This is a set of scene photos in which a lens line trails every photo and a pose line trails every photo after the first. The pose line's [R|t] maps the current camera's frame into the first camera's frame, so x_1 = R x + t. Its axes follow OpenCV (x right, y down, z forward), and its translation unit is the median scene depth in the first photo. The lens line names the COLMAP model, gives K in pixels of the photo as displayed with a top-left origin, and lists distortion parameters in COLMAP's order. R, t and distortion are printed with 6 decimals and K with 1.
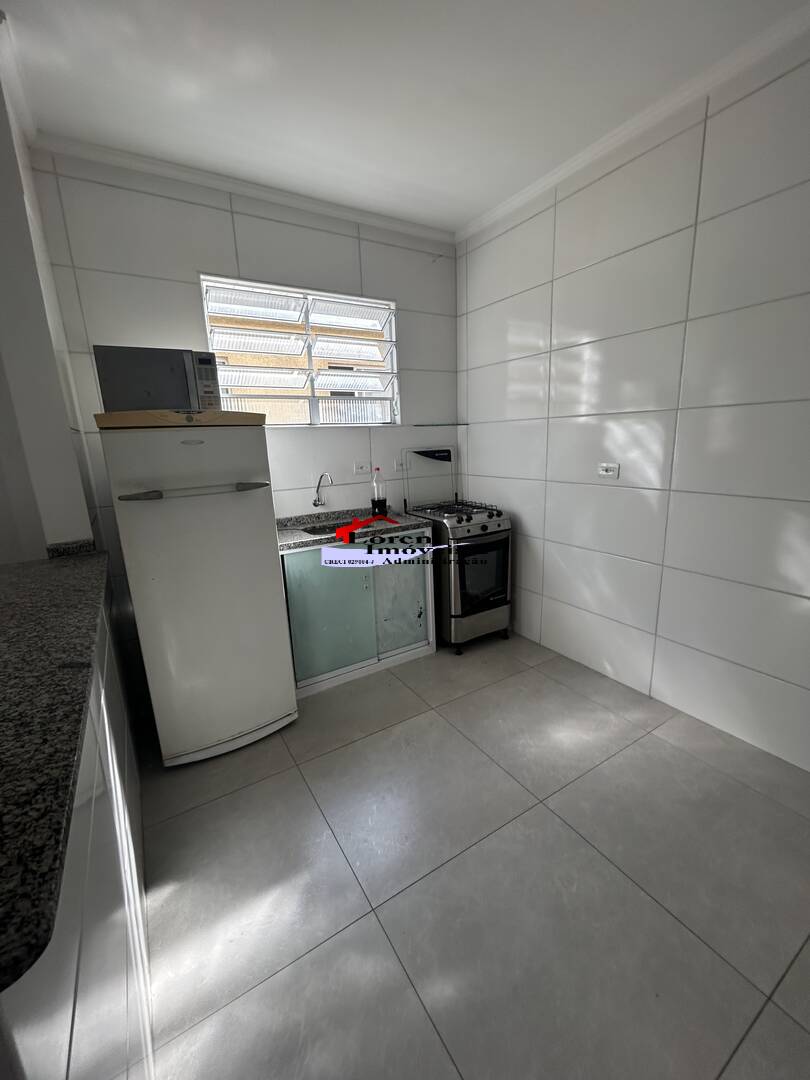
lens RADIAL K [[444.5, 0, 408.4], [0, 444.5, 537.6], [0, 0, 1]] dist [0.002977, 0.000833]
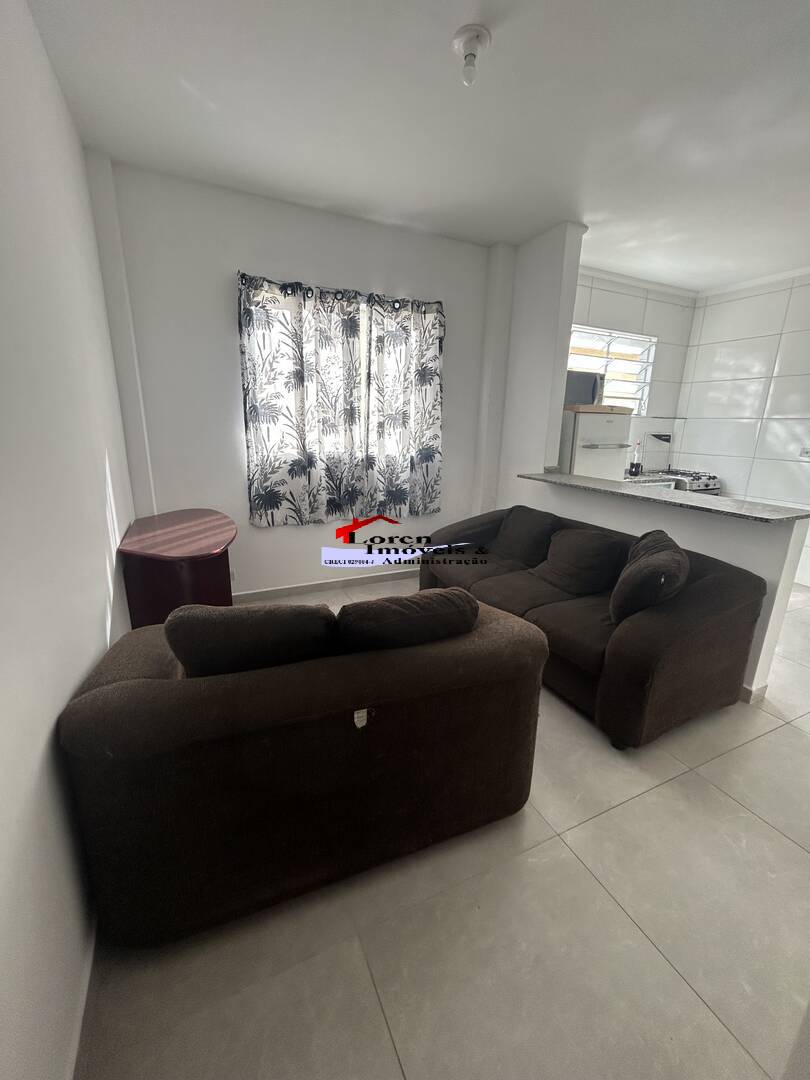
lens RADIAL K [[444.5, 0, 408.4], [0, 444.5, 537.6], [0, 0, 1]] dist [0.002977, 0.000833]
pose [[0.992224, 0.084969, -0.090954, -0.660724], [-0.081916, 0.995960, 0.036797, 0.174670], [0.093713, -0.029061, 0.995175, -0.623240]]
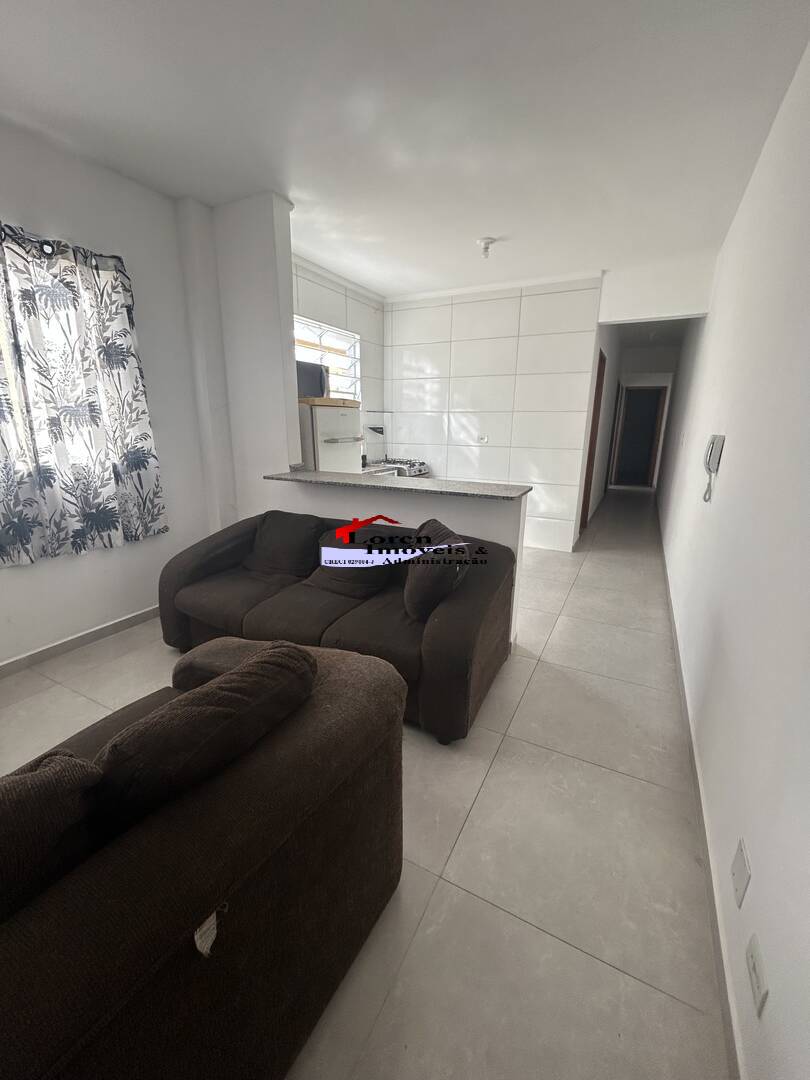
lens RADIAL K [[444.5, 0, 408.4], [0, 444.5, 537.6], [0, 0, 1]] dist [0.002977, 0.000833]
pose [[0.860929, -0.085648, 0.501463, -0.729834], [0.073624, 0.996325, 0.043768, 0.151676], [-0.503369, -0.000762, 0.864071, -0.491632]]
